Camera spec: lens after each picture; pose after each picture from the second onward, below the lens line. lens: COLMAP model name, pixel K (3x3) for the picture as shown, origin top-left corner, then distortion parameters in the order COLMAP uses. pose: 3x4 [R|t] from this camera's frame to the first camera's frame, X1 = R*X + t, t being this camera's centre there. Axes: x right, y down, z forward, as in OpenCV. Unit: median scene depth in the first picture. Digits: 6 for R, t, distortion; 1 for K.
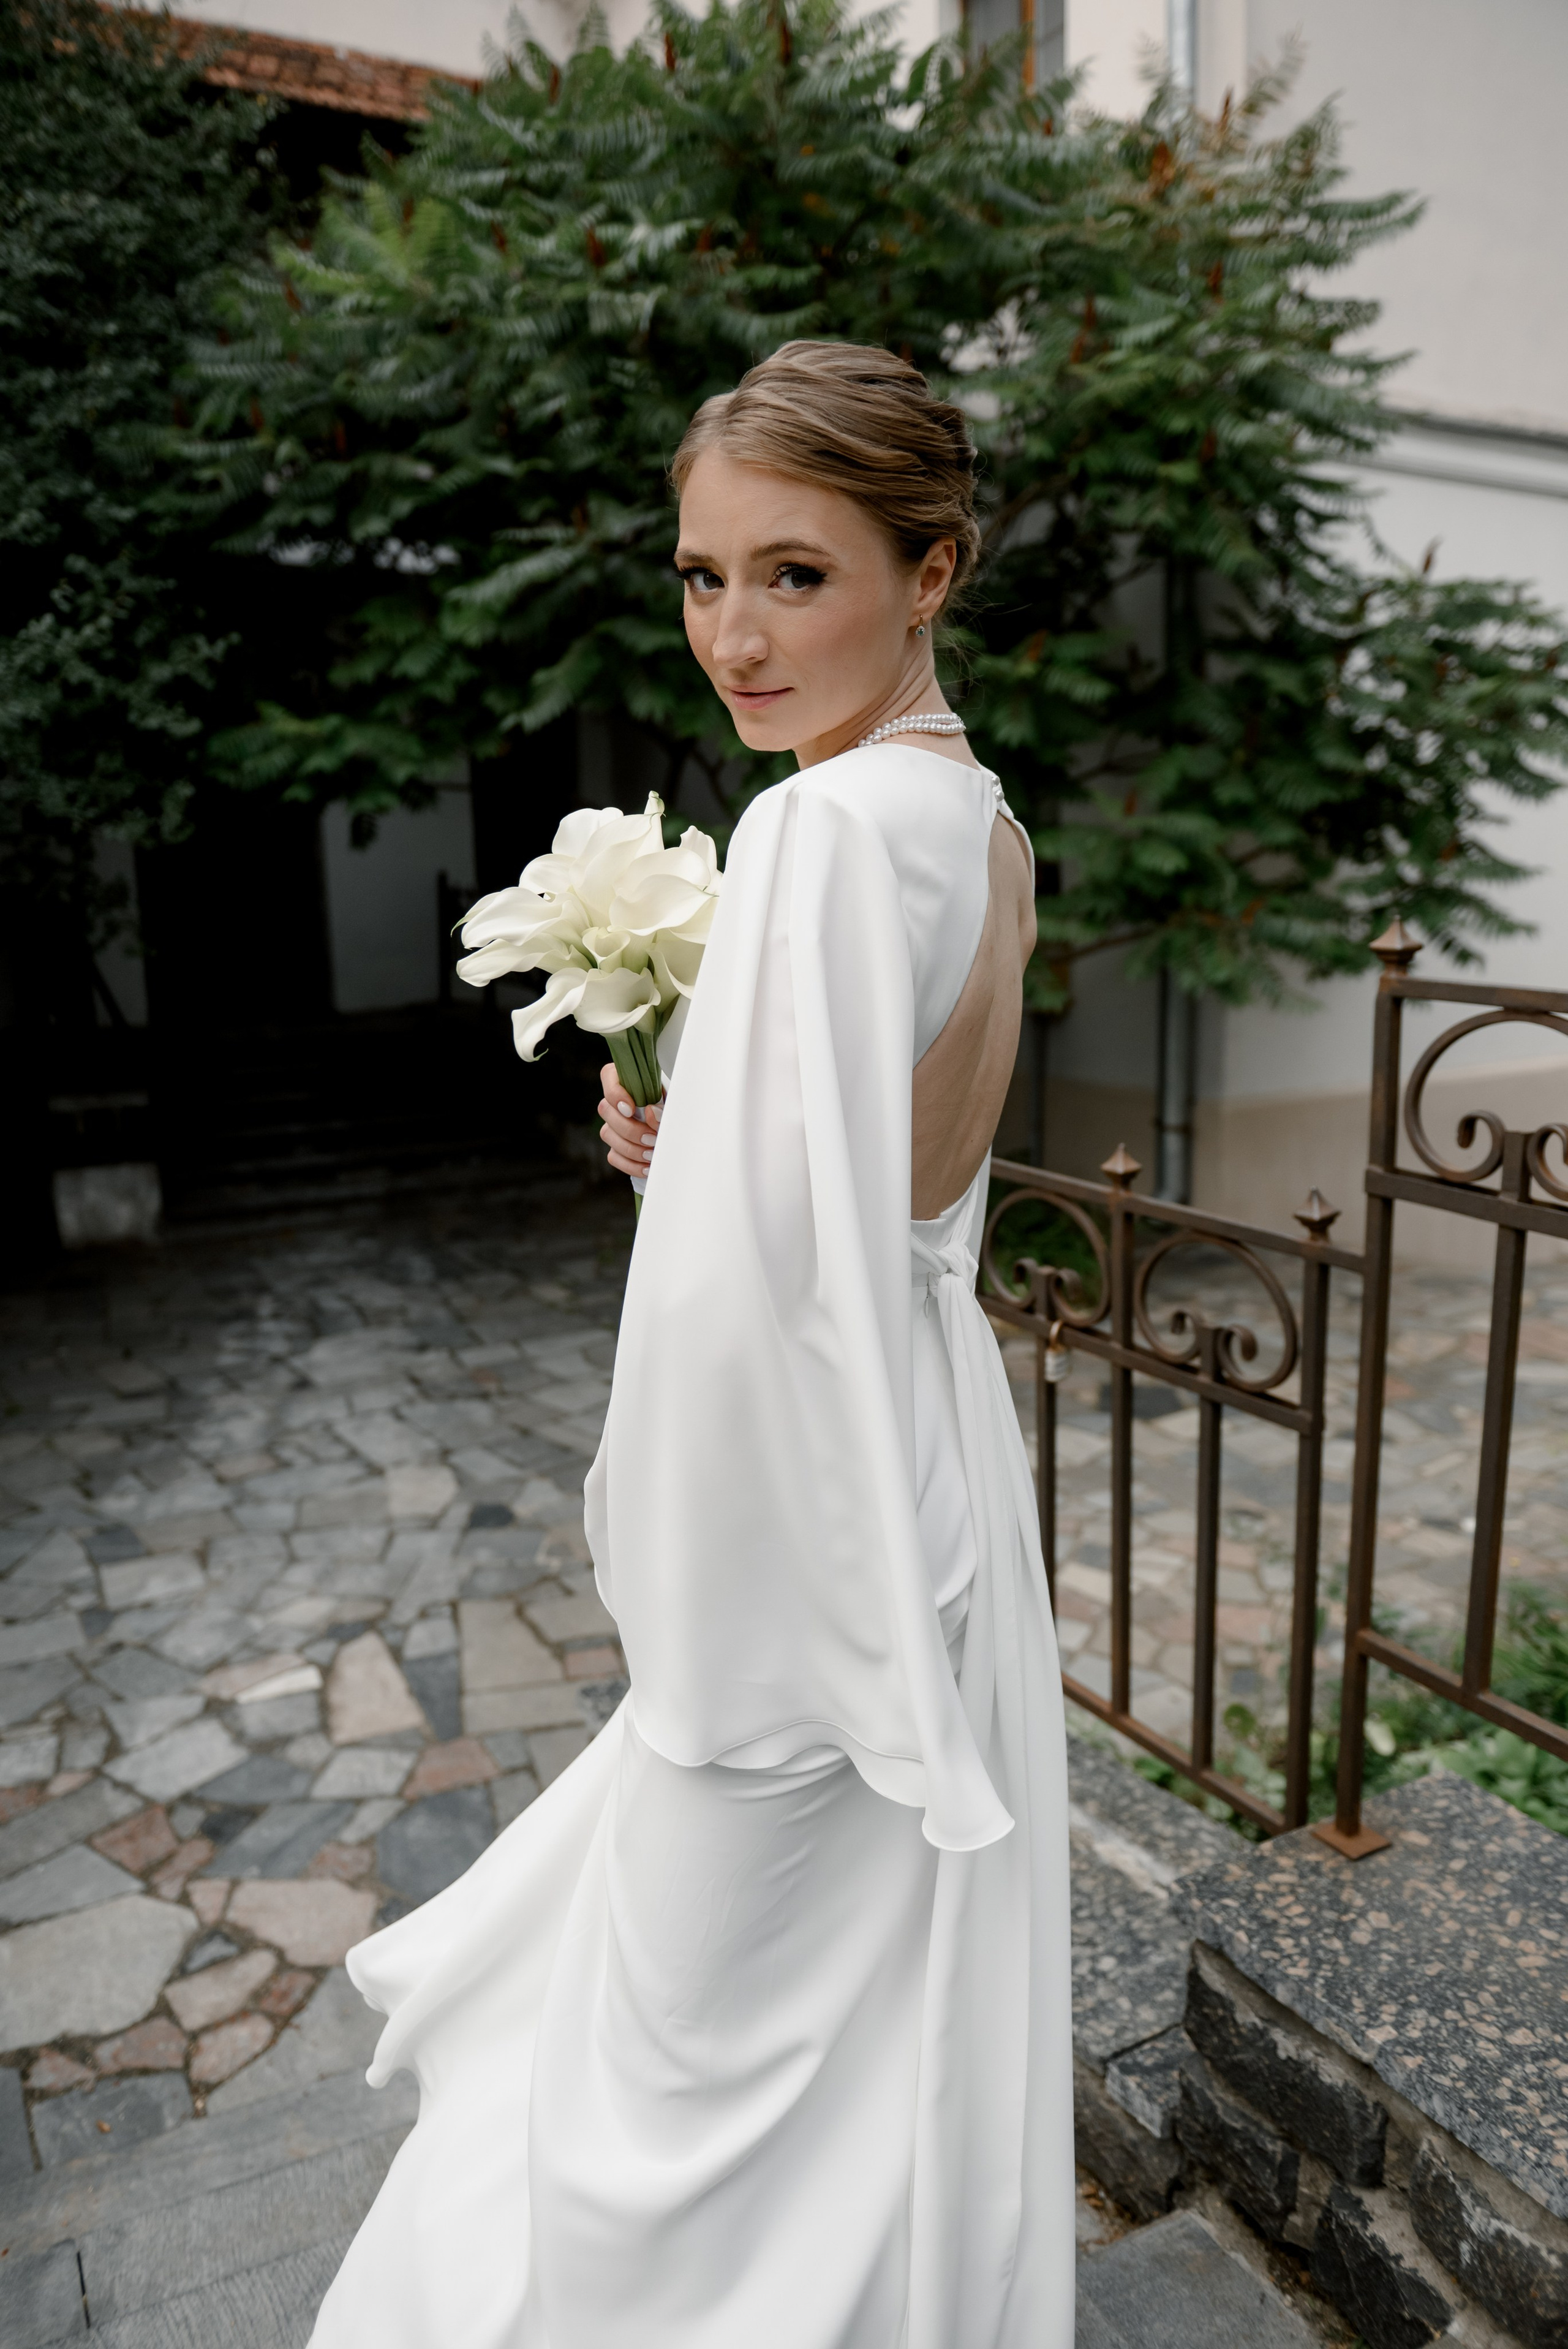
lens RADIAL K [[1675.4, 0, 828.0], [0, 1675.4, 1222.2], [0, 0, 1]] dist [-0.057650, -0.001522]
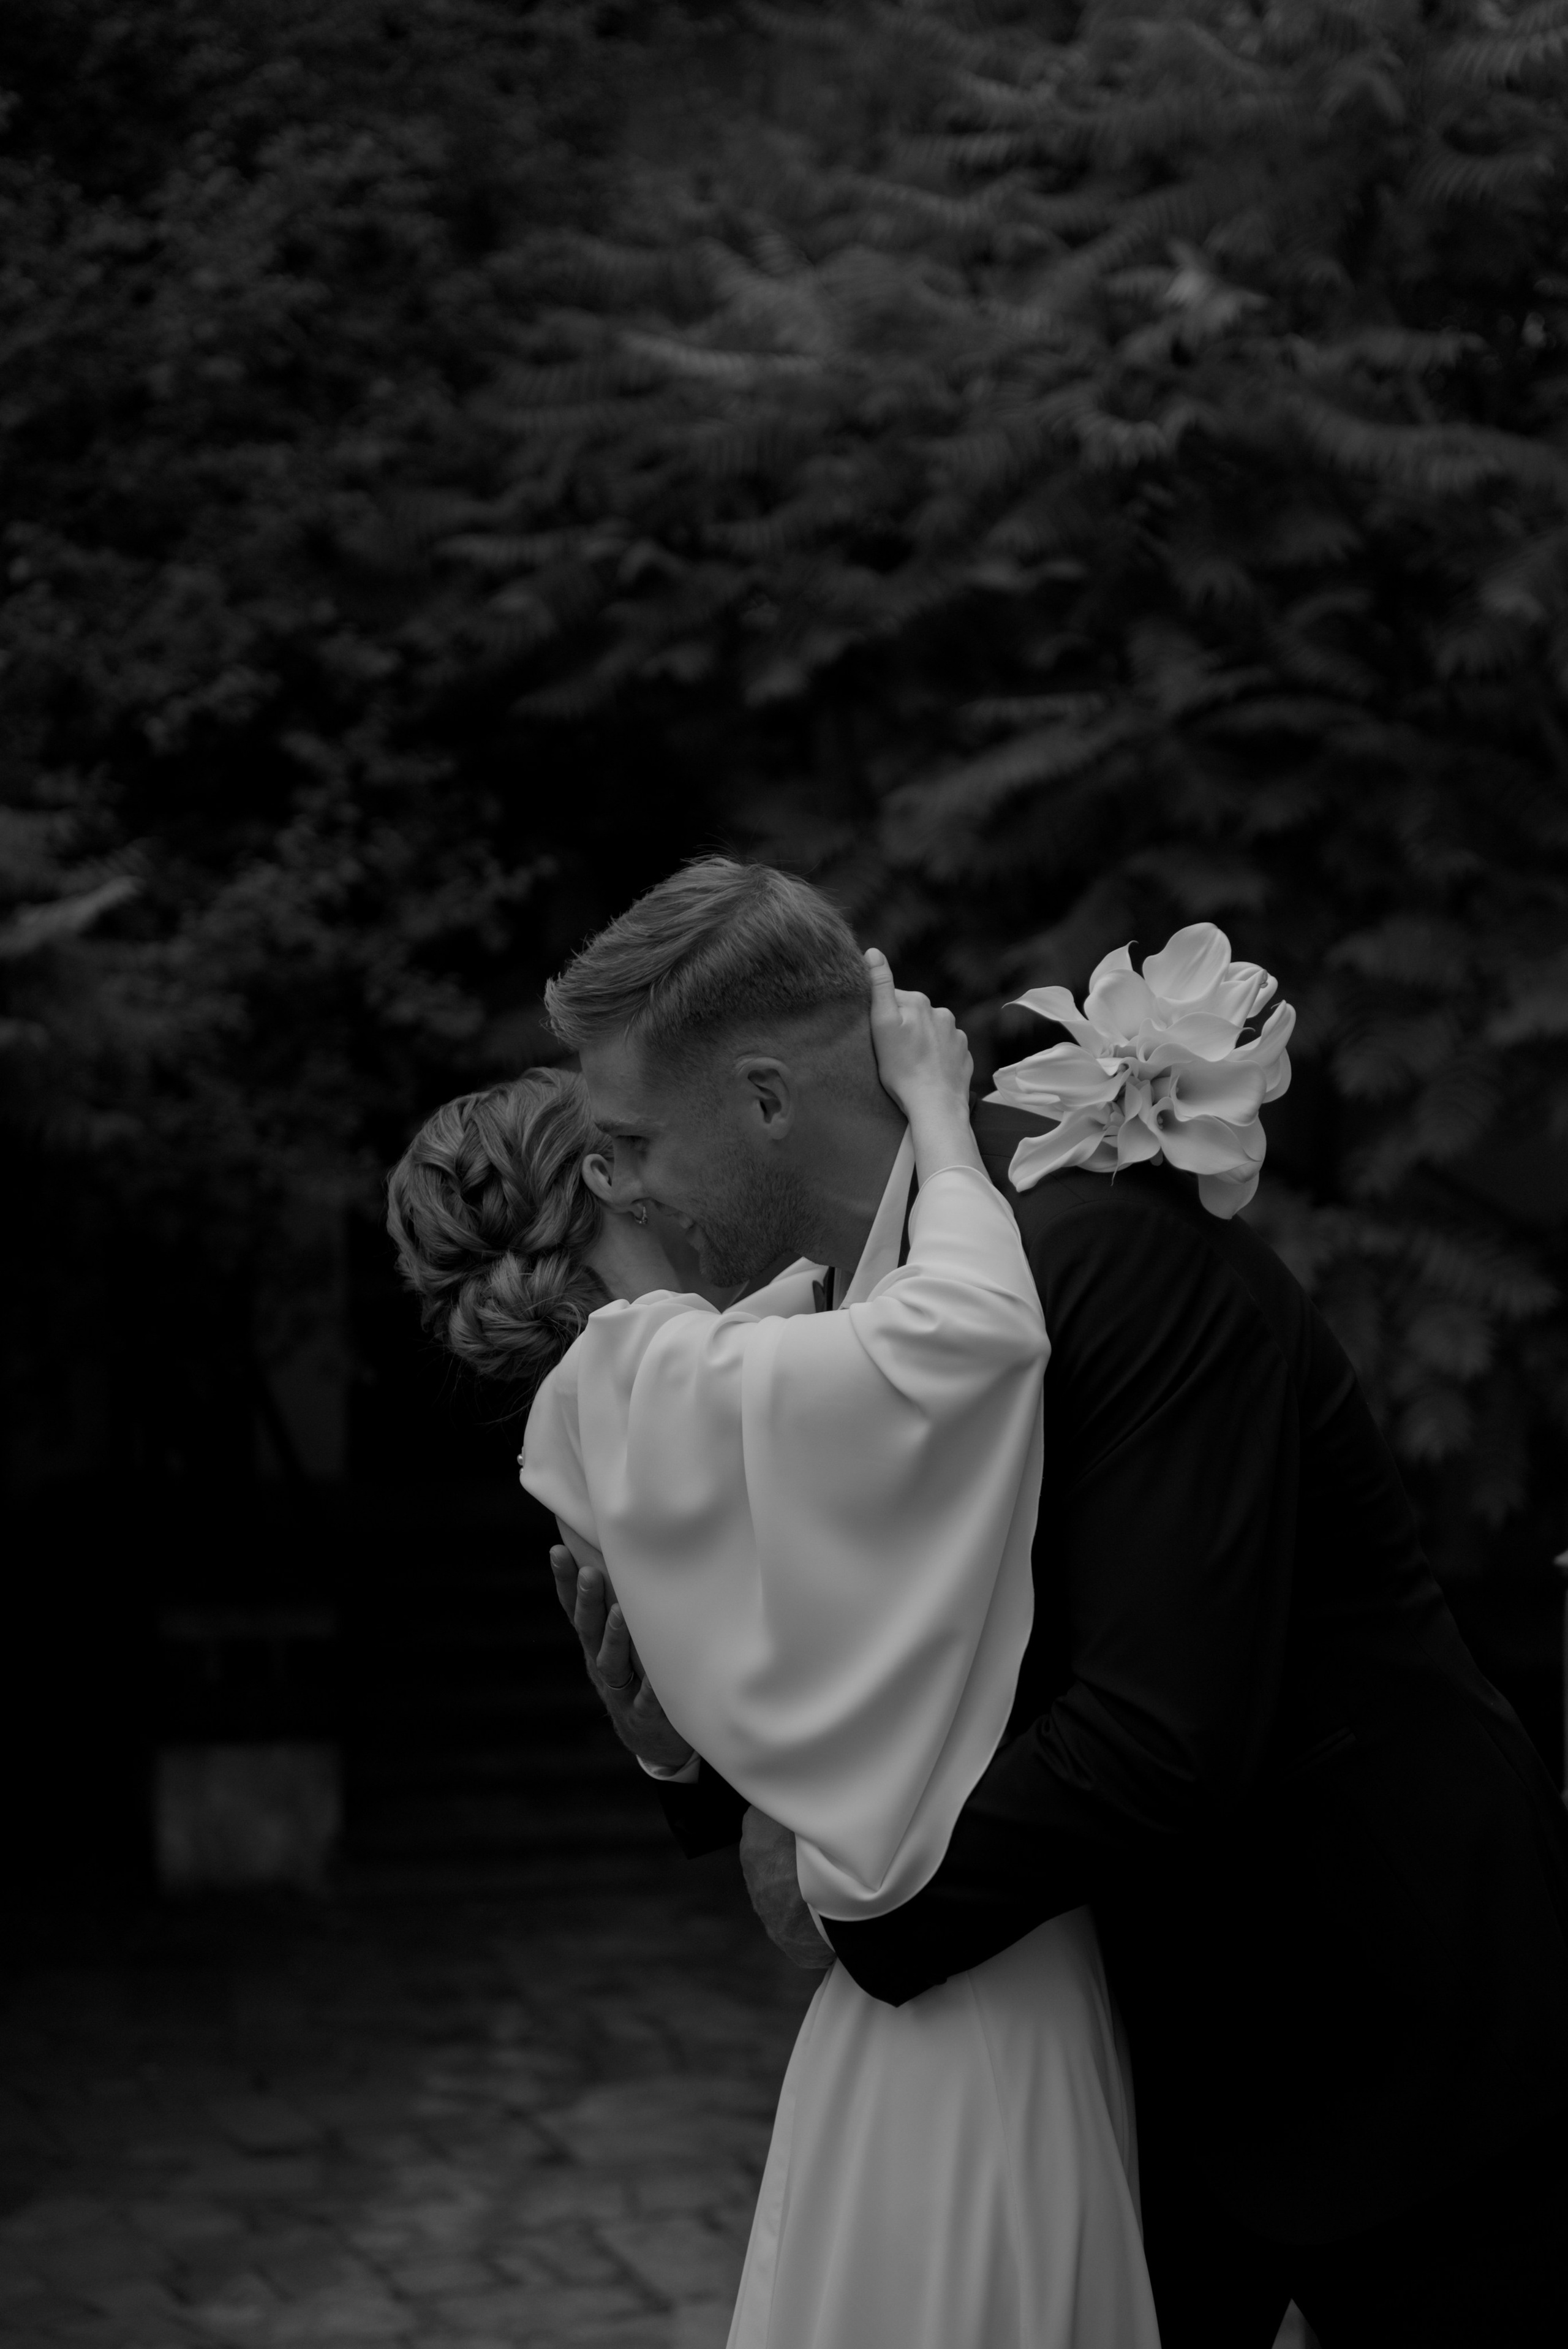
lens RADIAL K [[4122.7, 0, 784.0], [0, 4122.7, 1174.5], [0, 0, 1]] dist [0.012910, 0.224452]
pose [[0.960888, 0.020296, -0.276193, 0.137886], [-0.072925, 0.980656, -0.181647, 0.021424], [0.267163, 0.194684, 0.943781, -0.360066]]
